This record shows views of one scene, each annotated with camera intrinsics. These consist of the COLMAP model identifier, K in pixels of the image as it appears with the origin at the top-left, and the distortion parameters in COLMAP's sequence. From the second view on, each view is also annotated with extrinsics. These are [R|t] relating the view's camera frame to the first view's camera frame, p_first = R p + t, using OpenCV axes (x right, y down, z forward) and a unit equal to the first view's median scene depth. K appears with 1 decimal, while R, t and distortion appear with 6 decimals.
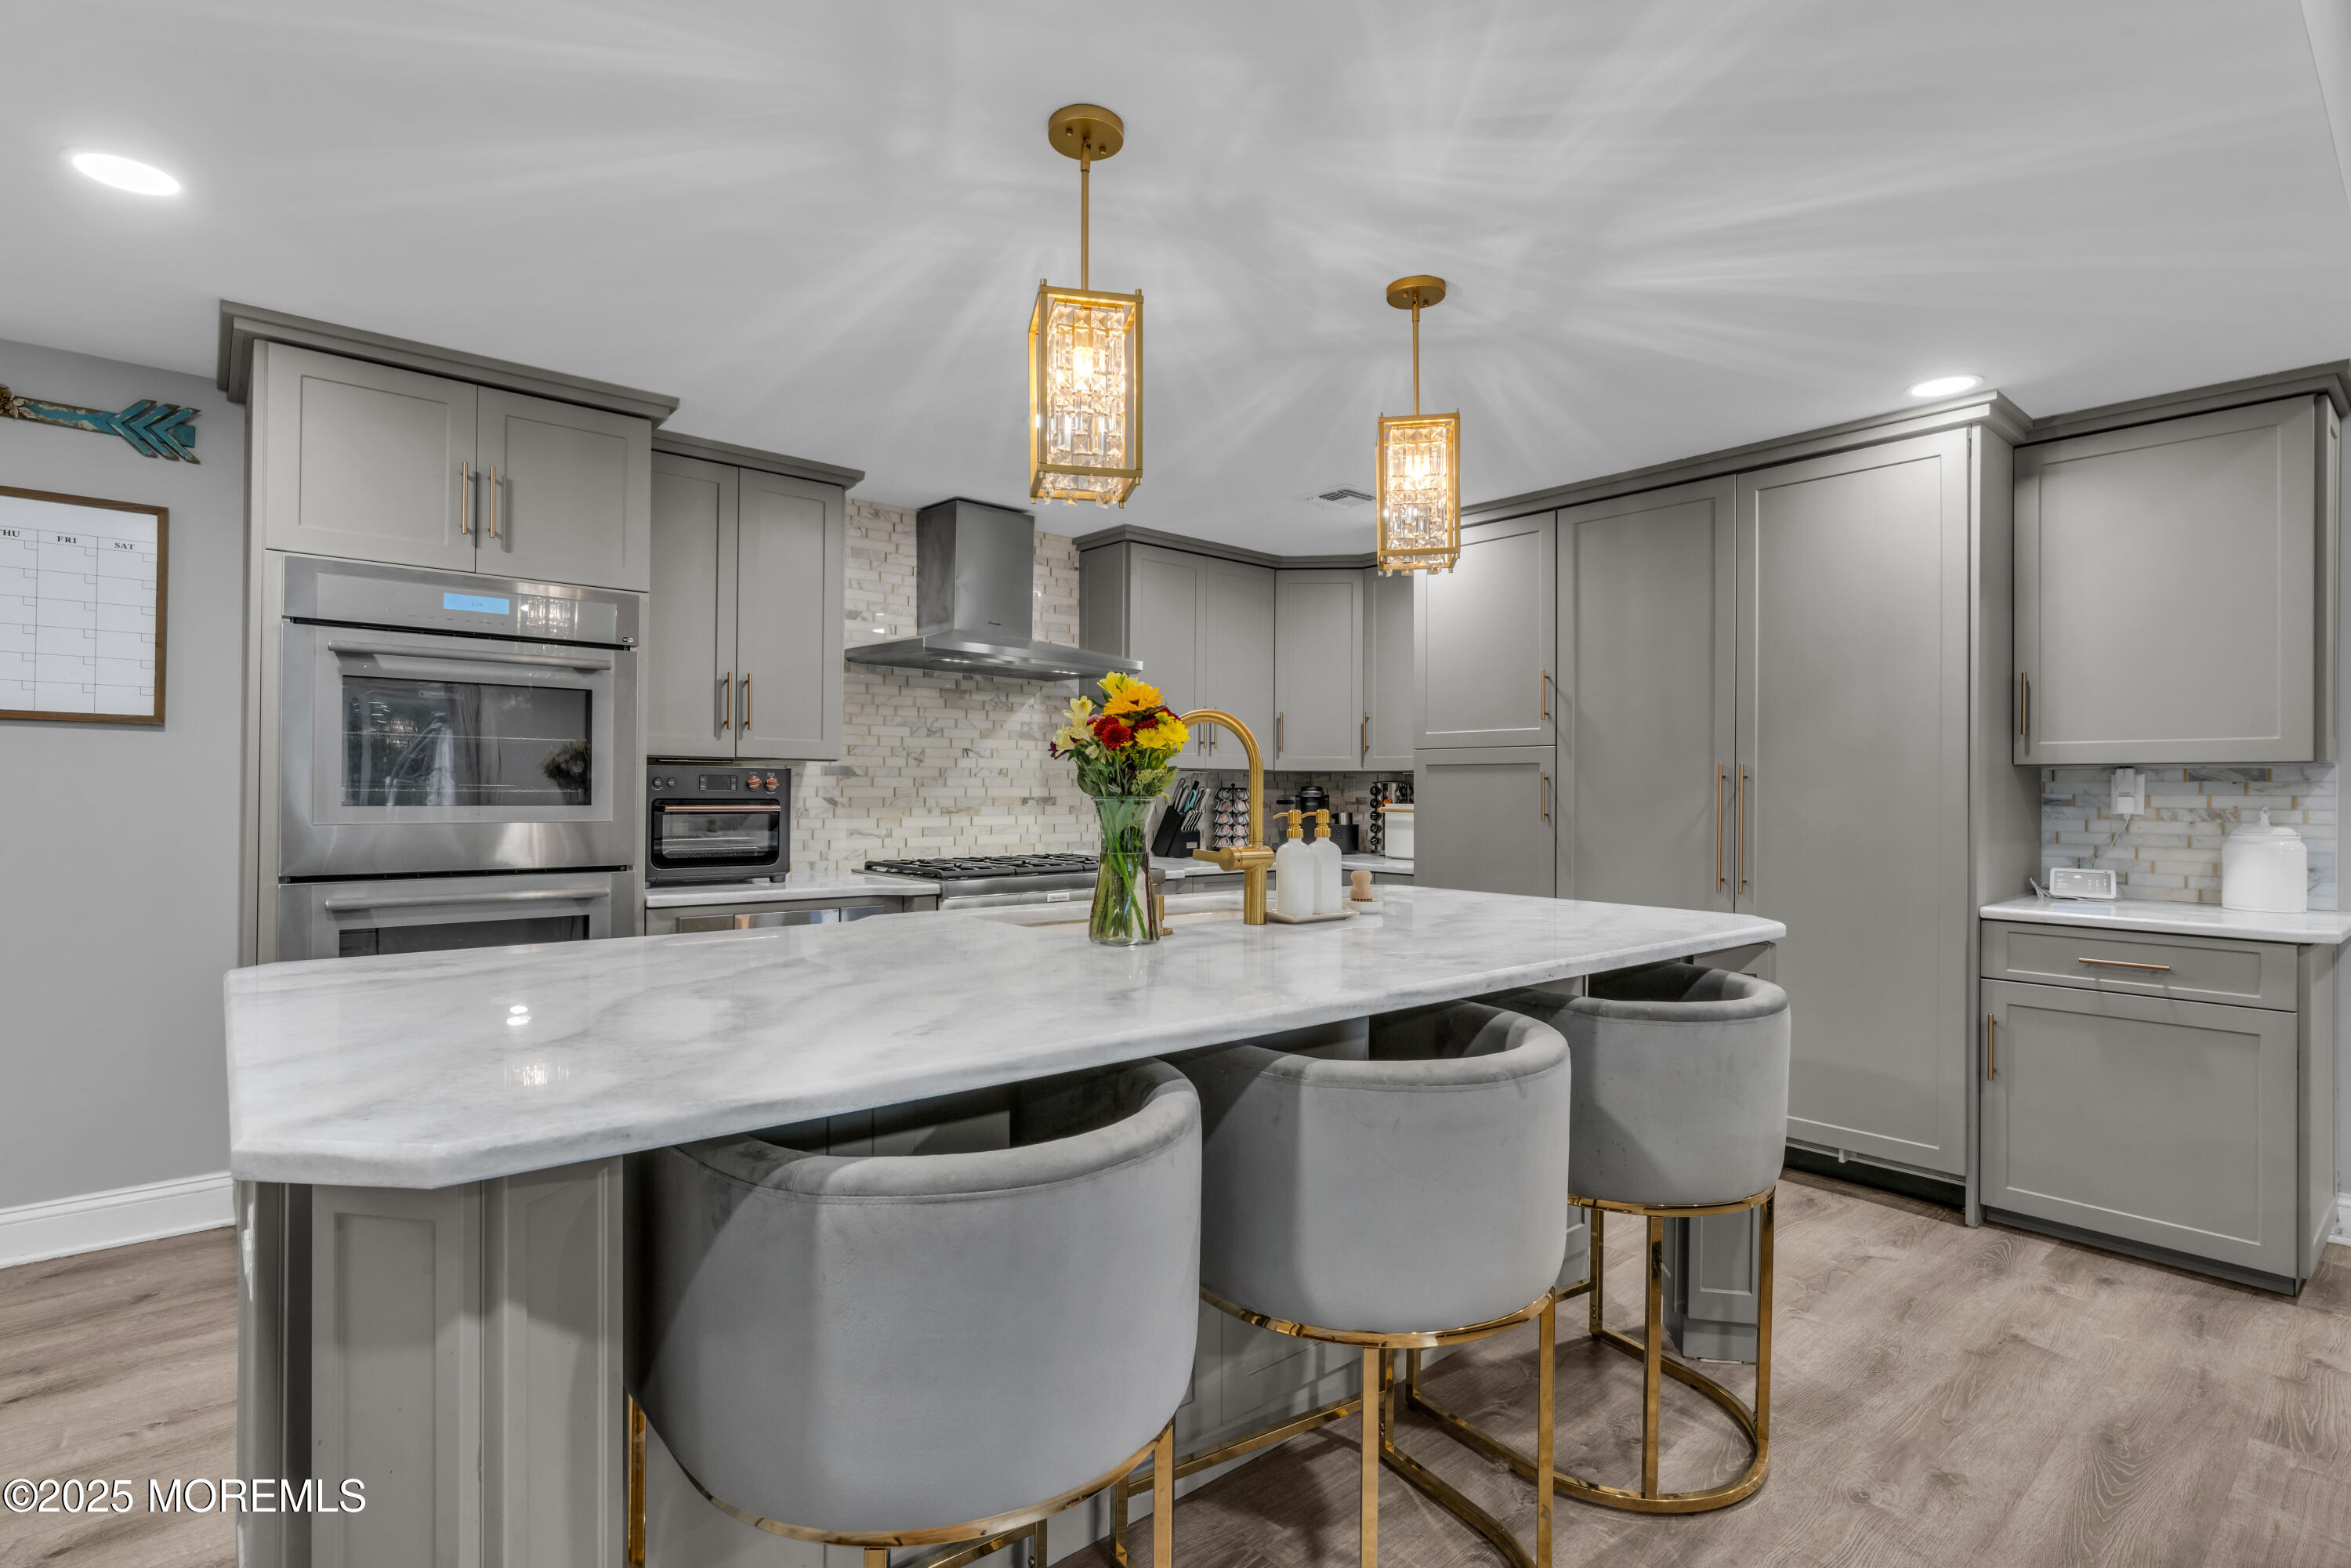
lens RADIAL K [[1134.8, 0, 1175.5], [0, 1134.8, 784.0], [0, 0, 1]] dist [-0.002435, -0.000162]
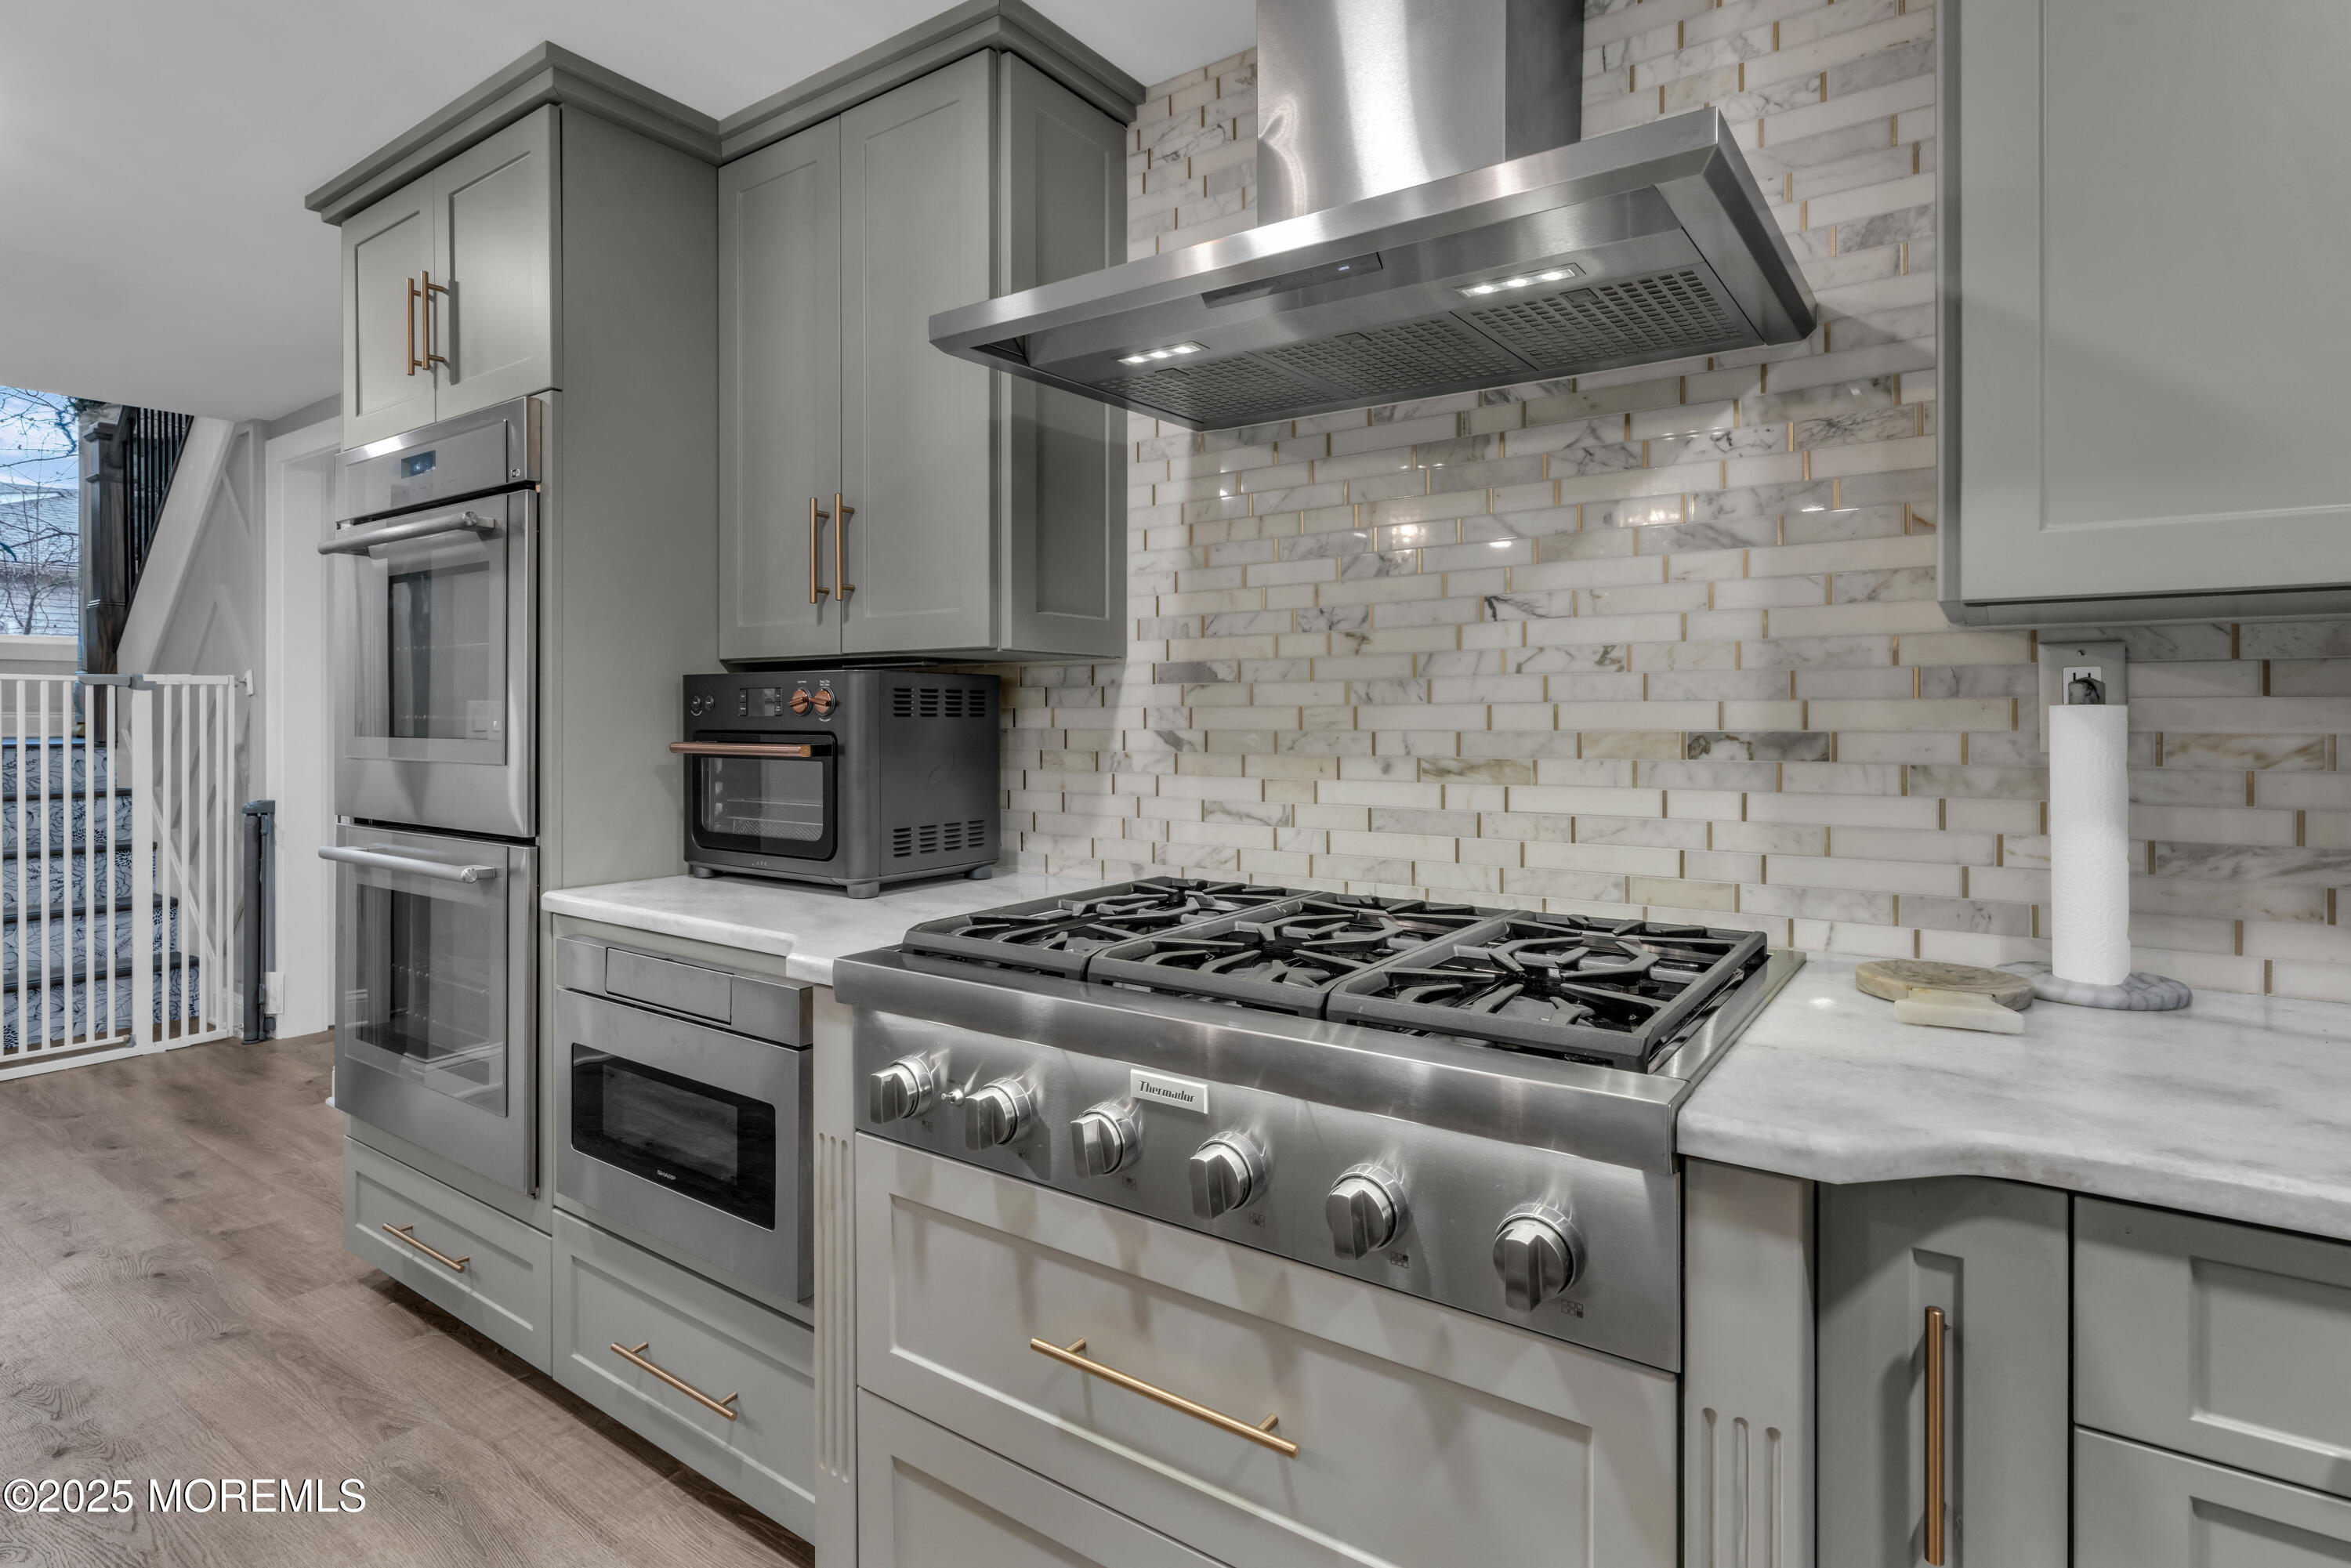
lens RADIAL K [[1191.3, 0, 1173.7], [0, 1191.3, 714.4], [0, 0, 1]] dist [-0.000443, -0.000054]
pose [[0.240925, -0.004496, -0.970533, 0.158365], [0.010801, 0.999940, -0.001951, 0.005832], [0.970484, -0.010013, 0.240959, 0.815038]]
